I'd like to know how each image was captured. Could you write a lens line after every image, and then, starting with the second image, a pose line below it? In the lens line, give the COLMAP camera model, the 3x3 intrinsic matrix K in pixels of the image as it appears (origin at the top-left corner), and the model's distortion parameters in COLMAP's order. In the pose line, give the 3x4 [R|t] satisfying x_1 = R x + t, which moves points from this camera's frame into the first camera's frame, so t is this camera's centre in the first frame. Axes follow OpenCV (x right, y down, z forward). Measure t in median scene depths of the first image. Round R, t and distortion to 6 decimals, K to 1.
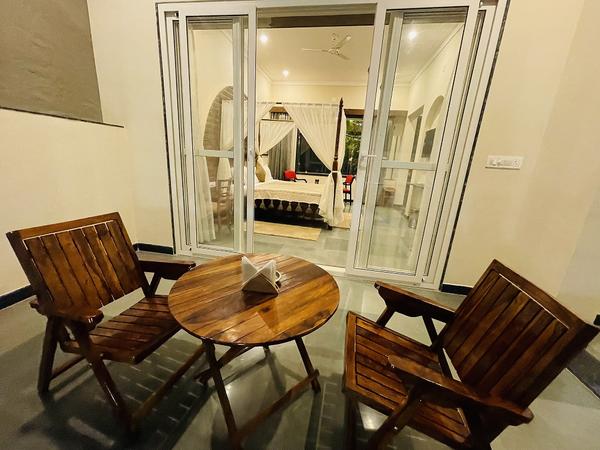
lens RADIAL K [[243.2, 0, 300.0], [0, 243.2, 225.0], [0, 0, 1]] dist [0.001749, 0.000143]
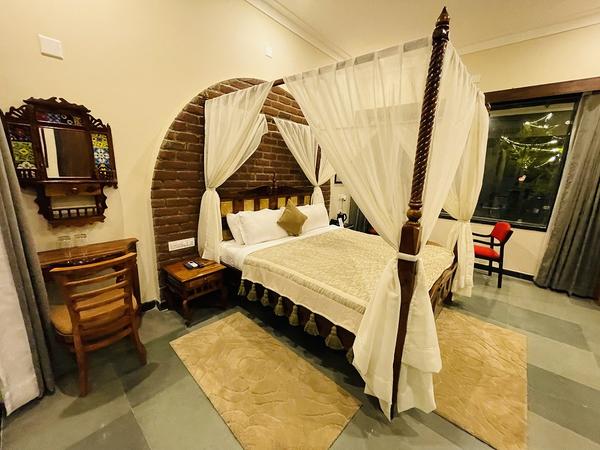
lens RADIAL K [[243.2, 0, 300.0], [0, 243.2, 225.0], [0, 0, 1]] dist [0.001749, 0.000143]
pose [[0.853579, 0.088020, -0.513474, 0.180221], [-0.117845, 0.992698, -0.025733, -0.232852], [0.507460, 0.082476, 0.857719, 0.643424]]
